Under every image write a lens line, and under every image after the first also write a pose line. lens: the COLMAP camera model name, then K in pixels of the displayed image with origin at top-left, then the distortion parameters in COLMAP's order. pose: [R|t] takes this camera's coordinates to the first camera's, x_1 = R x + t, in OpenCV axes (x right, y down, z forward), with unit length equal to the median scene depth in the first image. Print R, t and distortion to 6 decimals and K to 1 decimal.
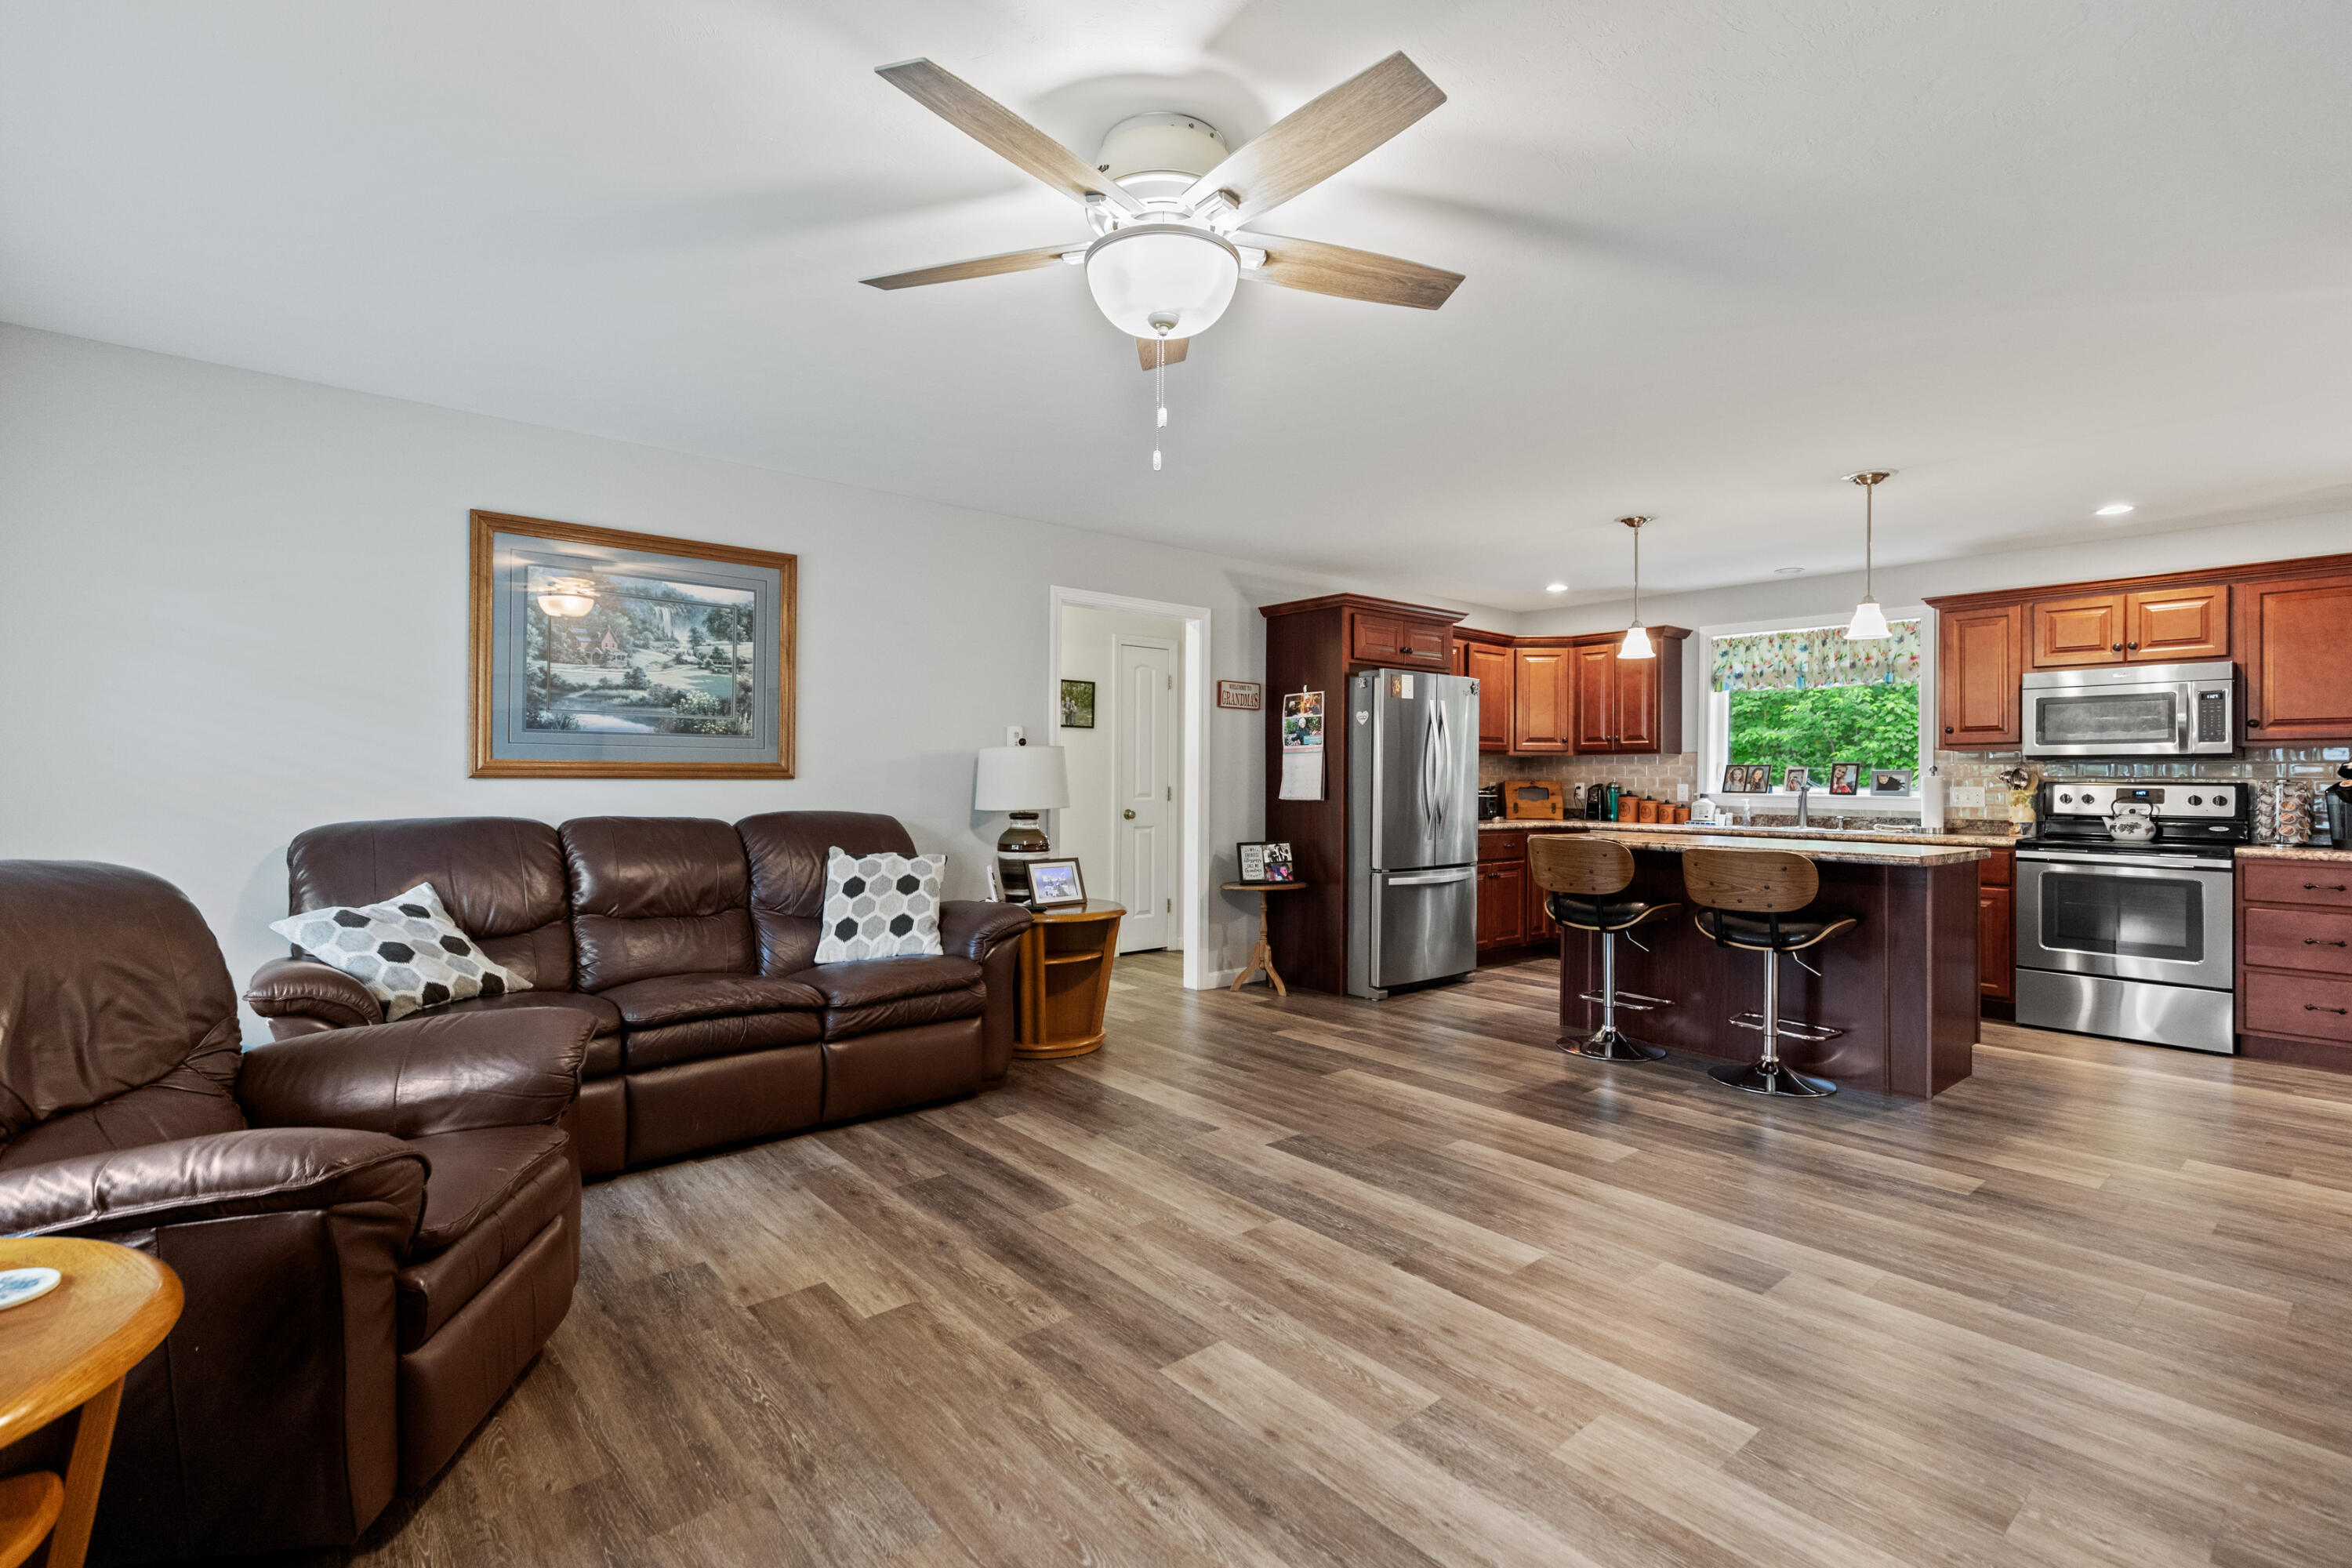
lens RADIAL K [[1062.3, 0, 1195.8], [0, 1062.3, 774.6], [0, 0, 1]] dist [0.010517, -0.003126]
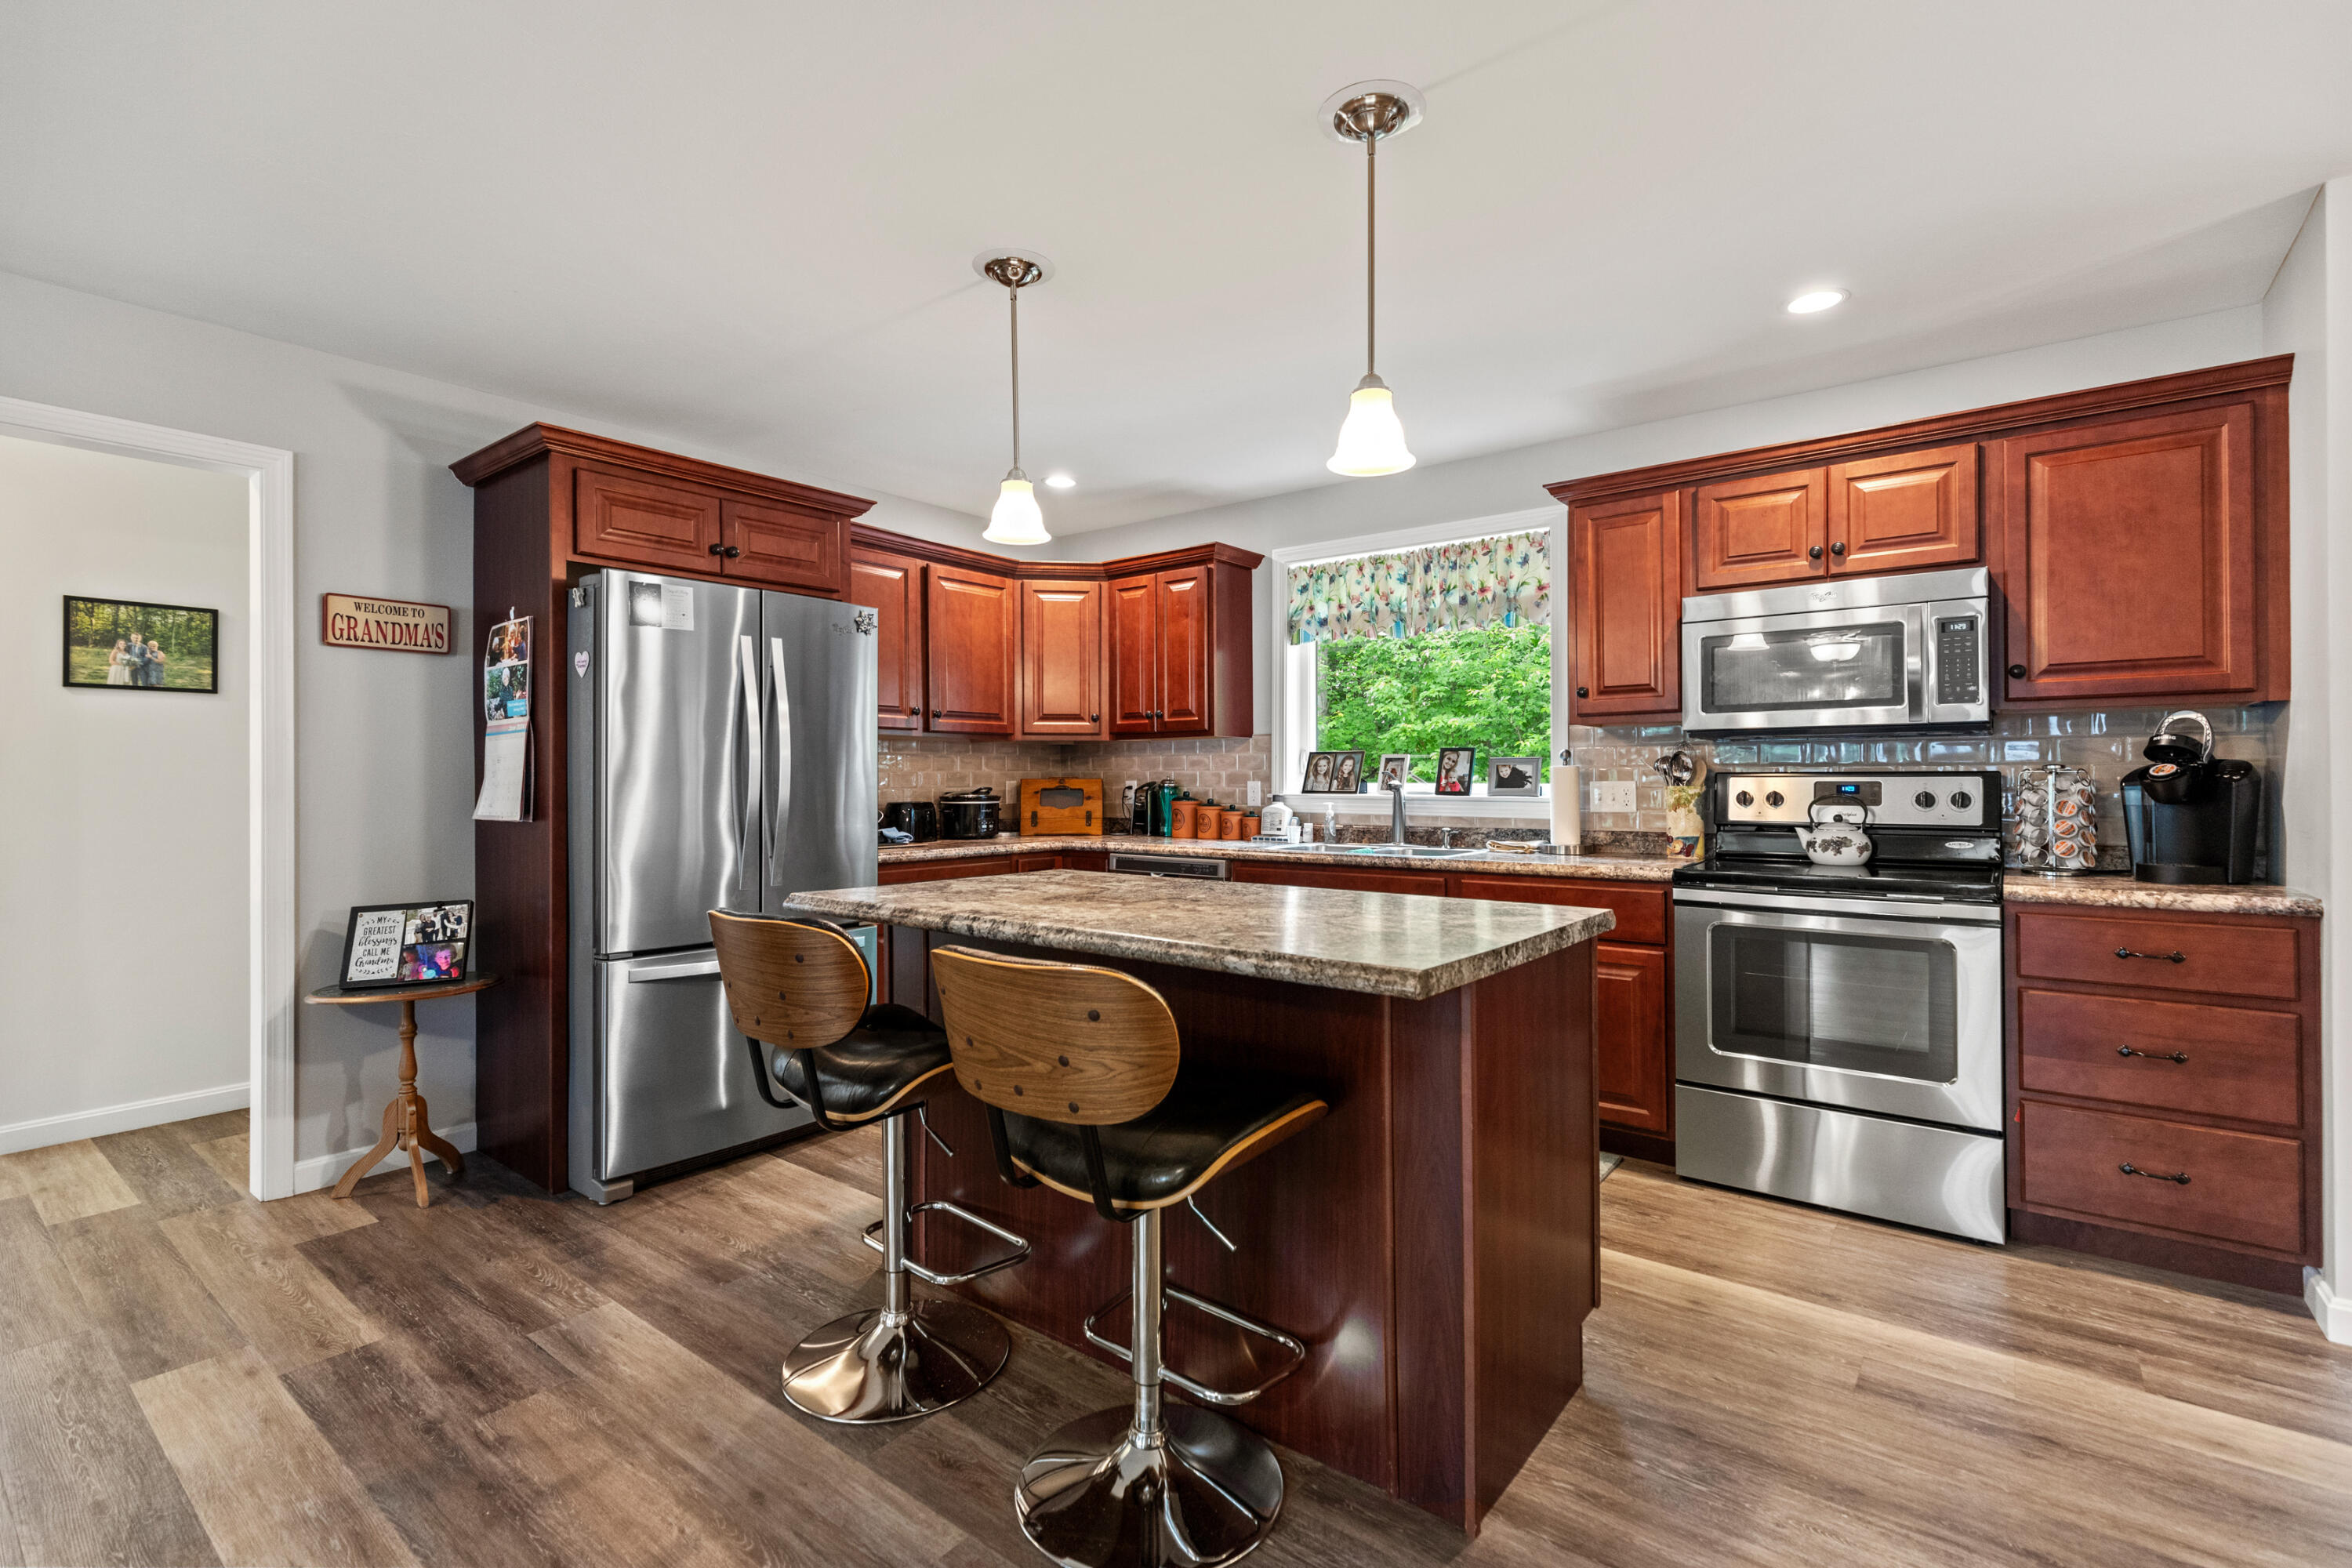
lens RADIAL K [[1062.3, 0, 1185.3], [0, 1062.3, 773.6], [0, 0, 1]] dist [0.010517, -0.003126]
pose [[0.979933, -0.010661, 0.199044, 0.393231], [0.010437, 0.999943, 0.002176, 0.002965], [-0.199056, -0.000055, 0.979988, 0.483149]]
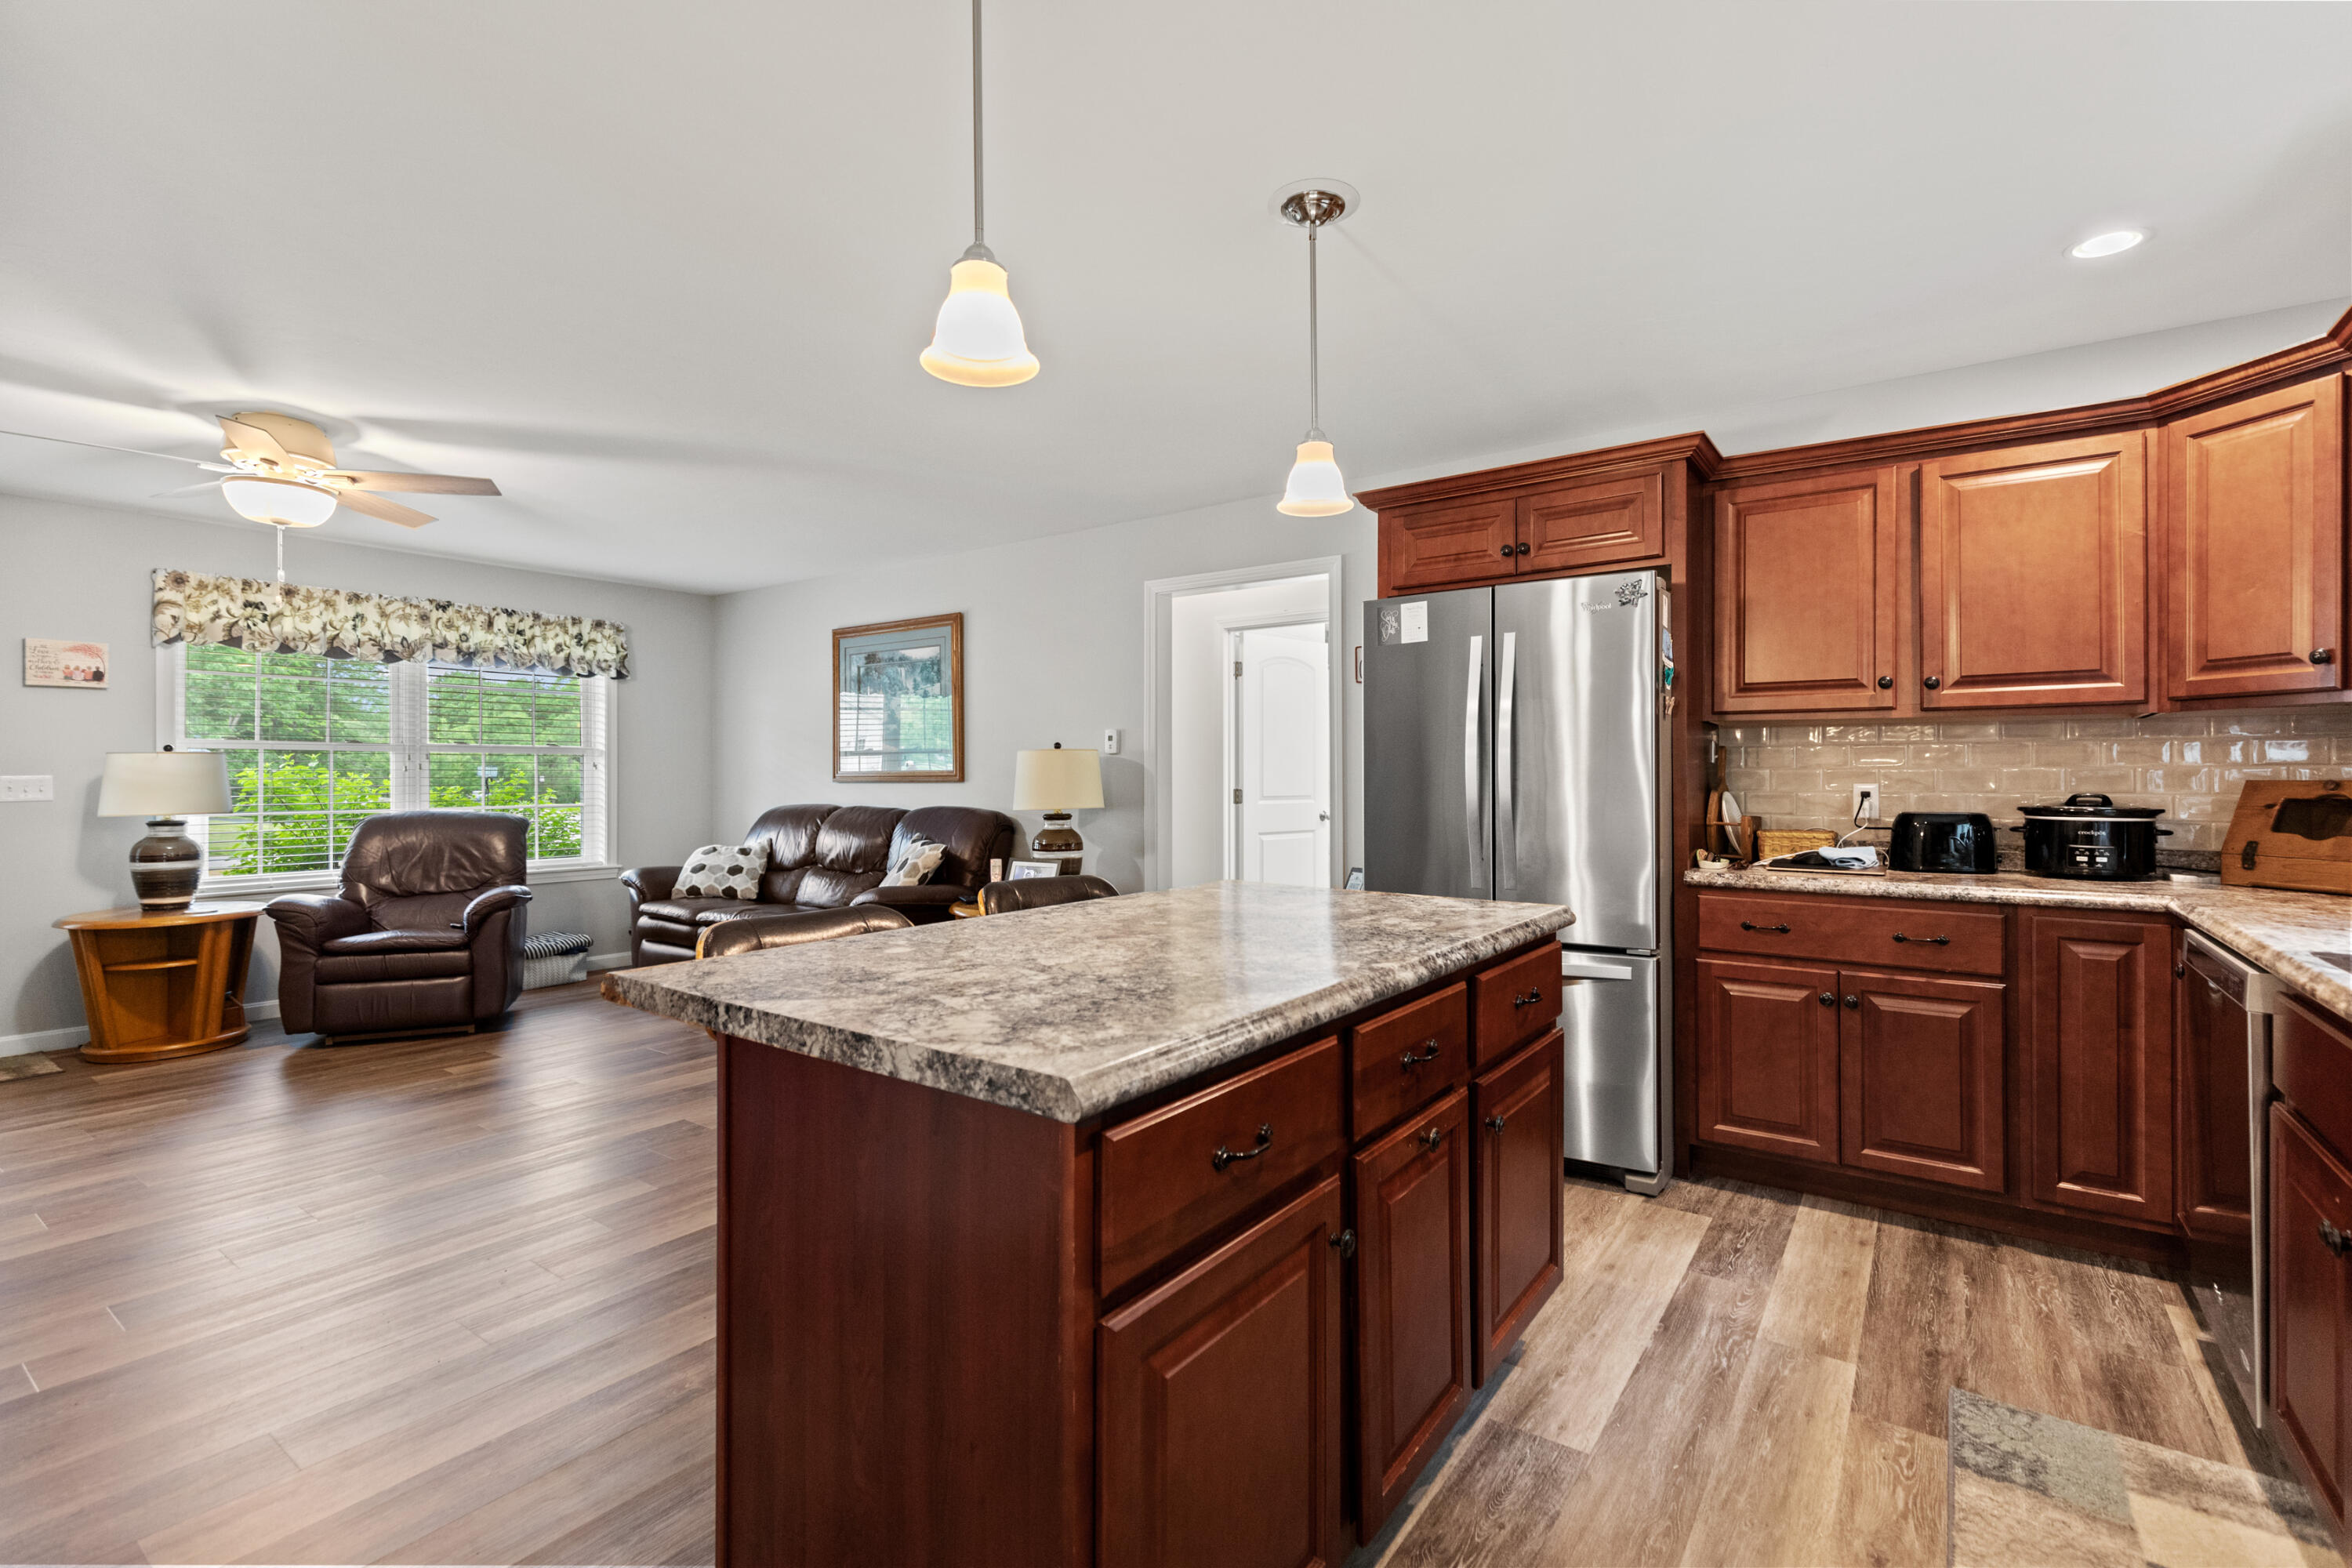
lens RADIAL K [[1062.3, 0, 1189.0], [0, 1062.3, 764.4], [0, 0, 1]] dist [0.010517, -0.003126]
pose [[0.238748, -0.018388, -0.970907, 0.853016], [0.006514, 0.999829, -0.017334, 0.006636], [0.971060, -0.002186, 0.238827, 0.846076]]
